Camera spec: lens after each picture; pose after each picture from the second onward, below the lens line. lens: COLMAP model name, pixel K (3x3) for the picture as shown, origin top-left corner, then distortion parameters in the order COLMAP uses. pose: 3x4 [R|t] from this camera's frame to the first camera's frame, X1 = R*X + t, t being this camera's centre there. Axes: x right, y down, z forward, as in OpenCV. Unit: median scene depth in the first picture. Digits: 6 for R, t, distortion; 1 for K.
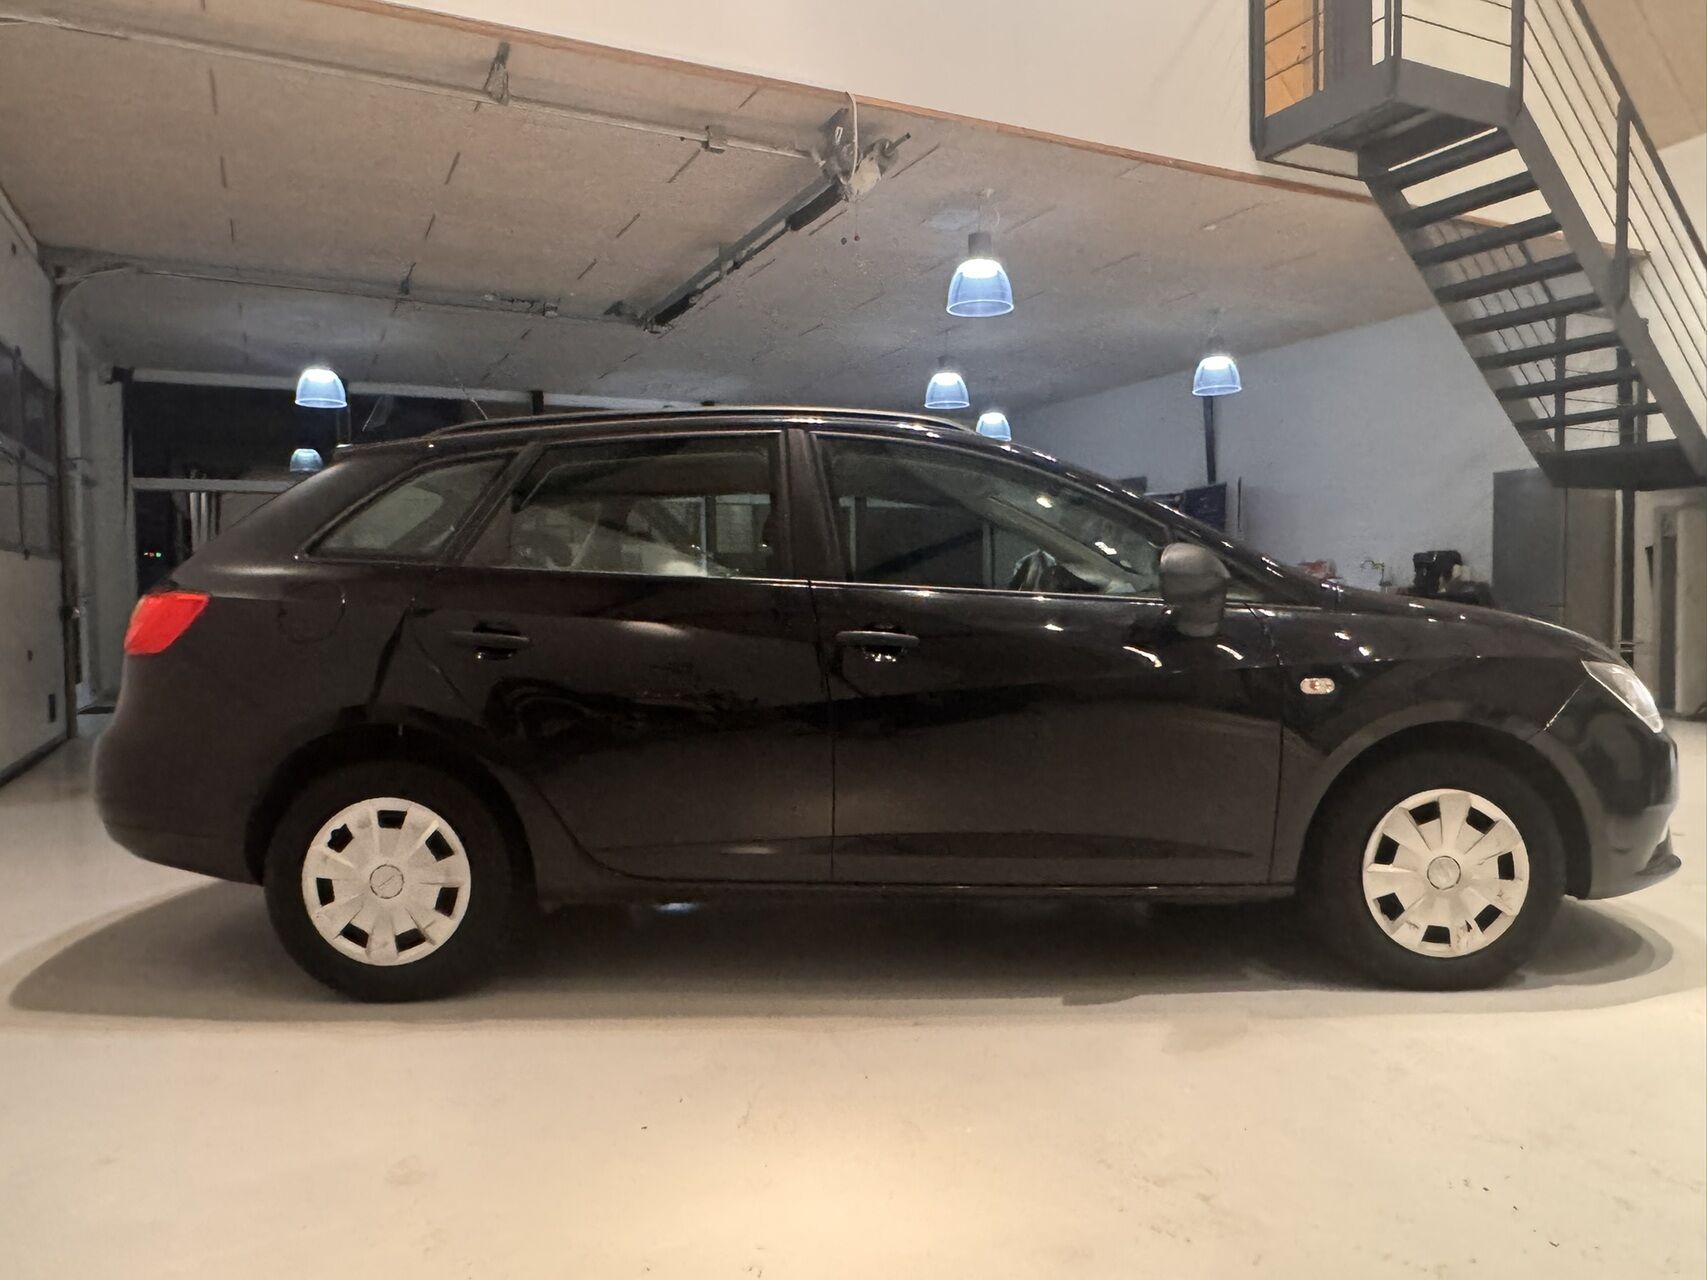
lens RADIAL K [[1194.1, 0, 853.5], [0, 1194.1, 640.0], [0, 0, 1]] dist [0.004664, 0.002009]
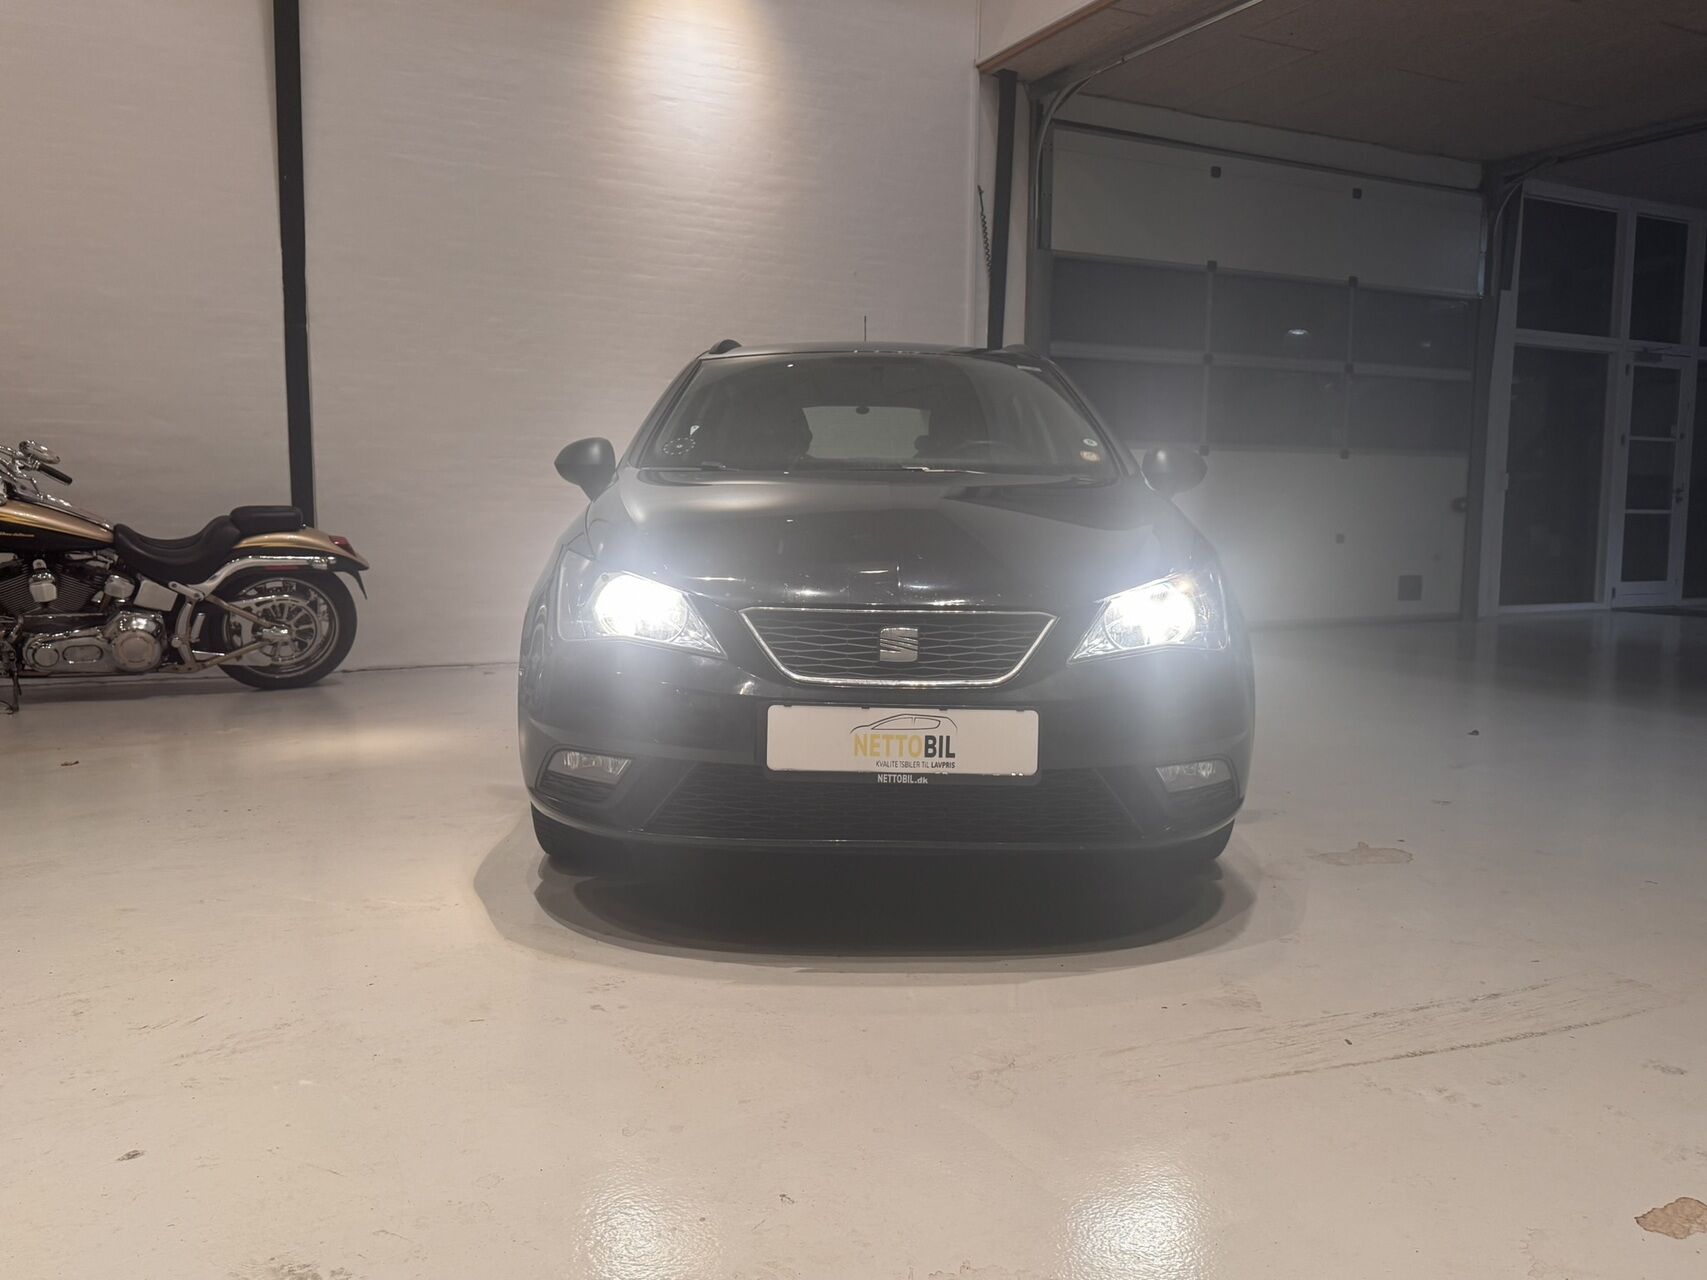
lens RADIAL K [[1319.2, 0, 853.5], [0, 1319.2, 640.0], [0, 0, 1]] dist [0.120939, -0.226400]
pose [[0.004668, 0.116728, -0.993153, 1.192708], [-0.044038, 0.992224, 0.116412, -0.030924], [0.999019, 0.043193, 0.009772, 0.896774]]
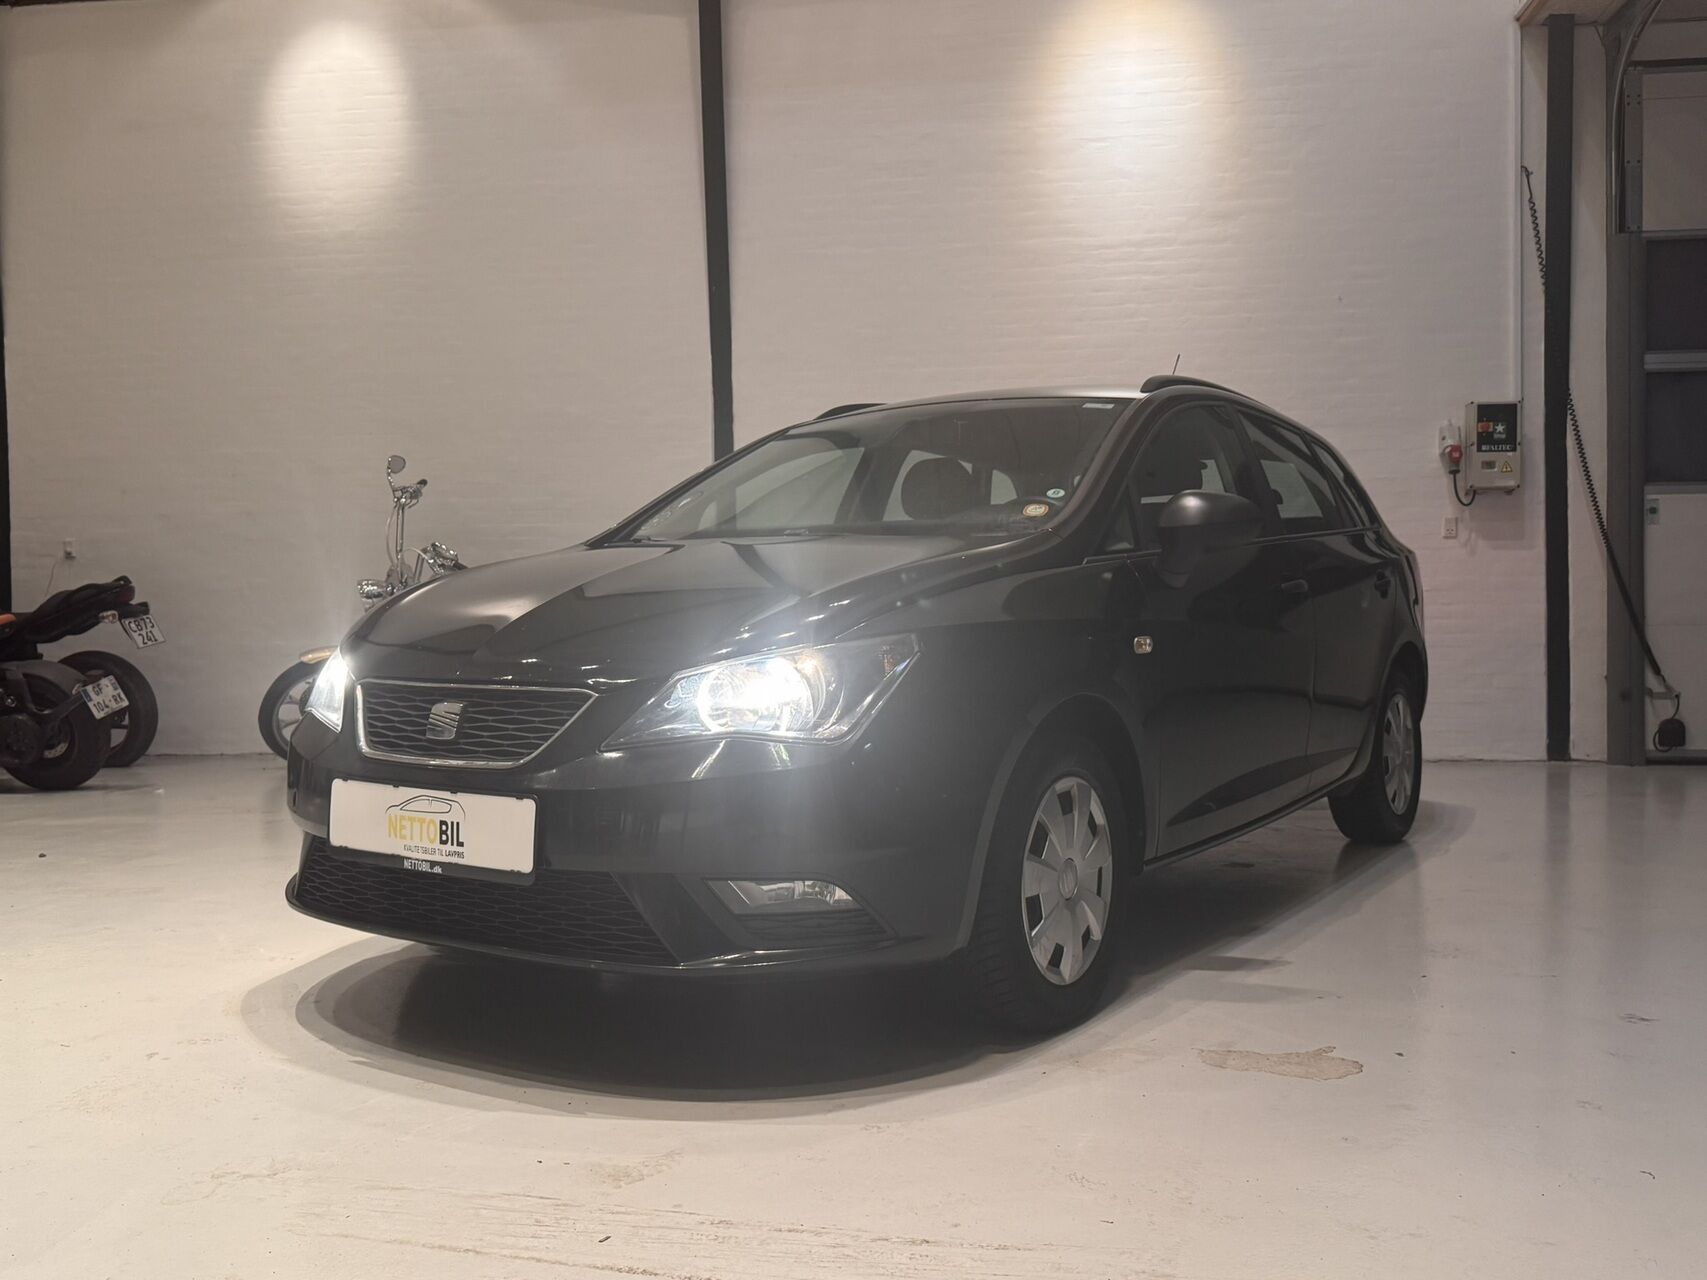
lens RADIAL K [[1486.1, 0, 853.5], [0, 1486.1, 640.0], [0, 0, 1]] dist [0.107893, -0.223762]
pose [[-0.568024, 0.043304, -0.821872, 1.005018], [-0.009571, 0.998200, 0.059210, -0.033053], [0.822956, 0.041499, -0.566587, 1.455060]]
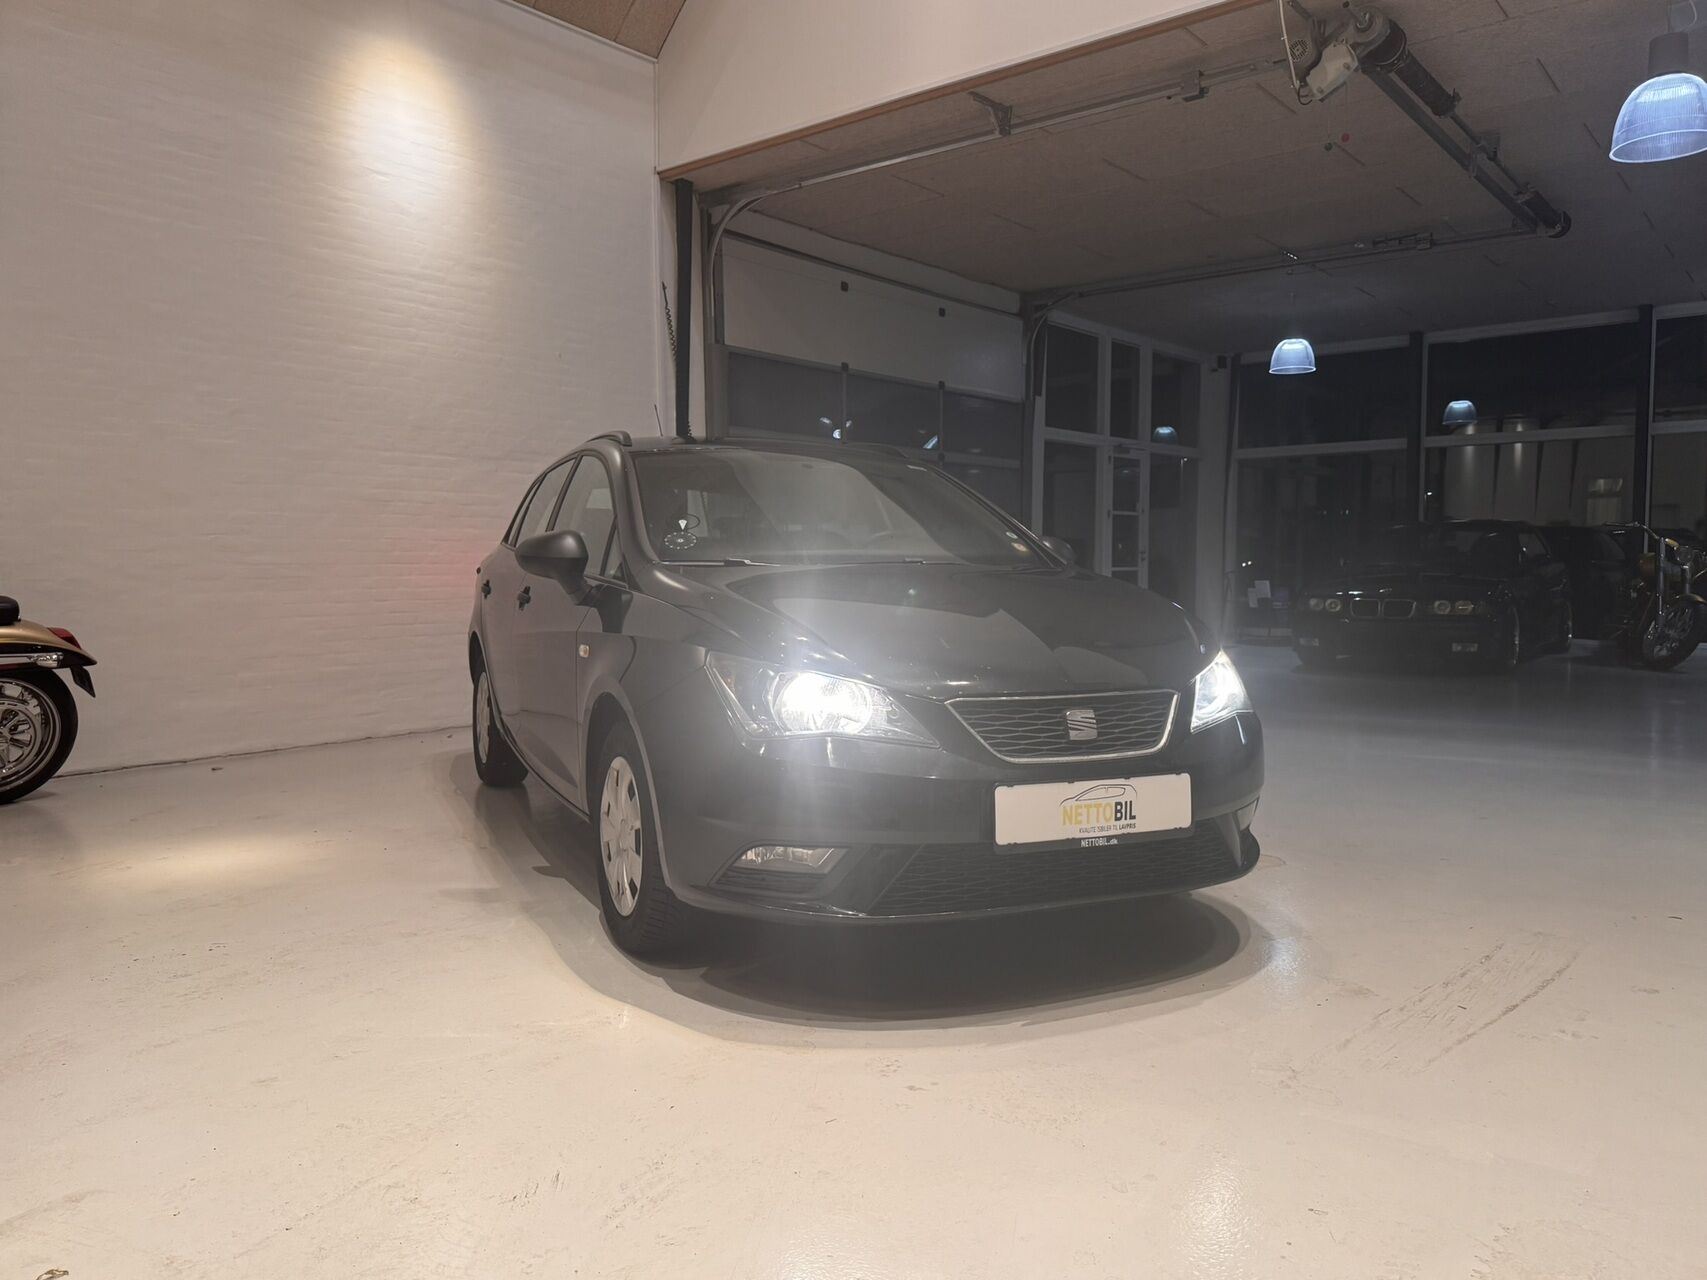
lens RADIAL K [[1224.2, 0, 853.5], [0, 1224.2, 640.0], [0, 0, 1]] dist [0.125916, -0.247561]
pose [[0.407941, 0.072970, -0.910088, 1.126351], [-0.035600, 0.997314, 0.064006, -0.041539], [0.912314, 0.006289, 0.409443, 0.528974]]
